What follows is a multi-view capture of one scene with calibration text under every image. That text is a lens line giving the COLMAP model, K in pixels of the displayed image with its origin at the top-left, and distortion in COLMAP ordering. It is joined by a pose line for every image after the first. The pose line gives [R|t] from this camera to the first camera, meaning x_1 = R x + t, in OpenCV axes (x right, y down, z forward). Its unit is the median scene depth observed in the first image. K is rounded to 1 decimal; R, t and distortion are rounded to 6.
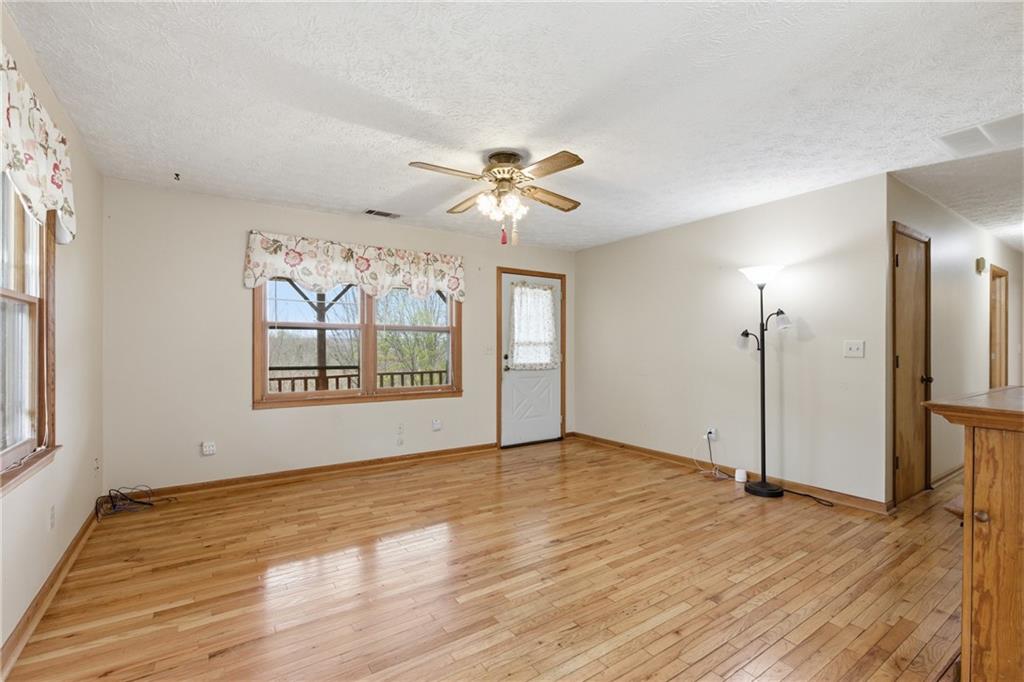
lens RADIAL K [[455.7, 0, 512.2], [0, 455.7, 347.1], [0, 0, 1]] dist [-0.003879, -0.000295]
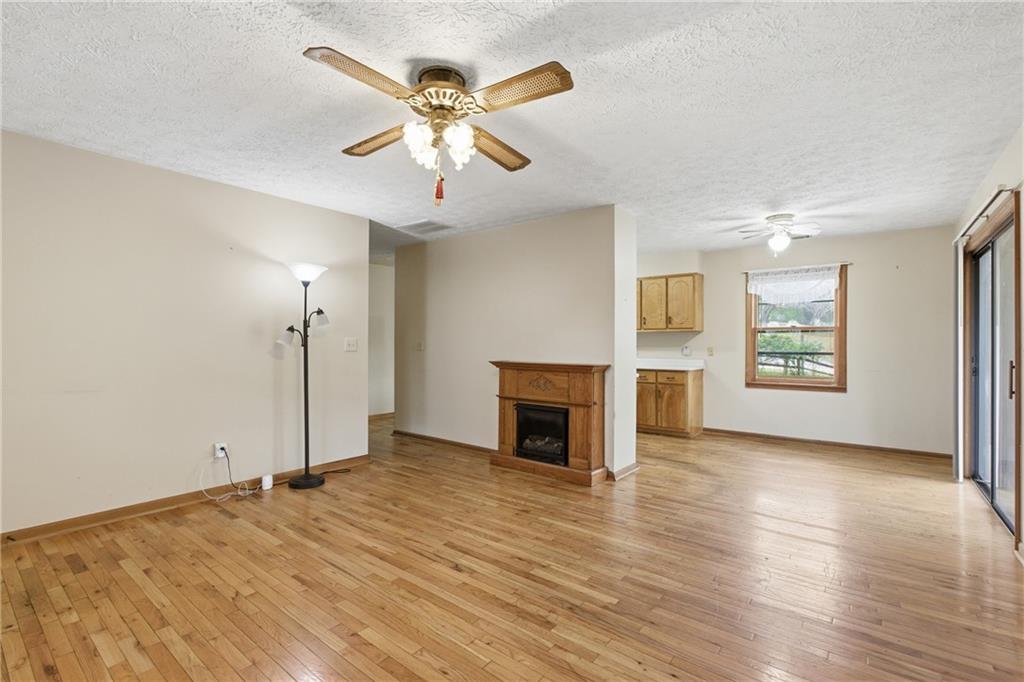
lens RADIAL K [[455.7, 0, 511.9], [0, 455.7, 342.5], [0, 0, 1]] dist [-0.003879, -0.000295]
pose [[-0.300143, 0.001503, 0.953893, -0.634061], [-0.005156, 0.999982, -0.003198, -0.001102], [-0.953880, -0.005878, -0.300130, 0.967733]]
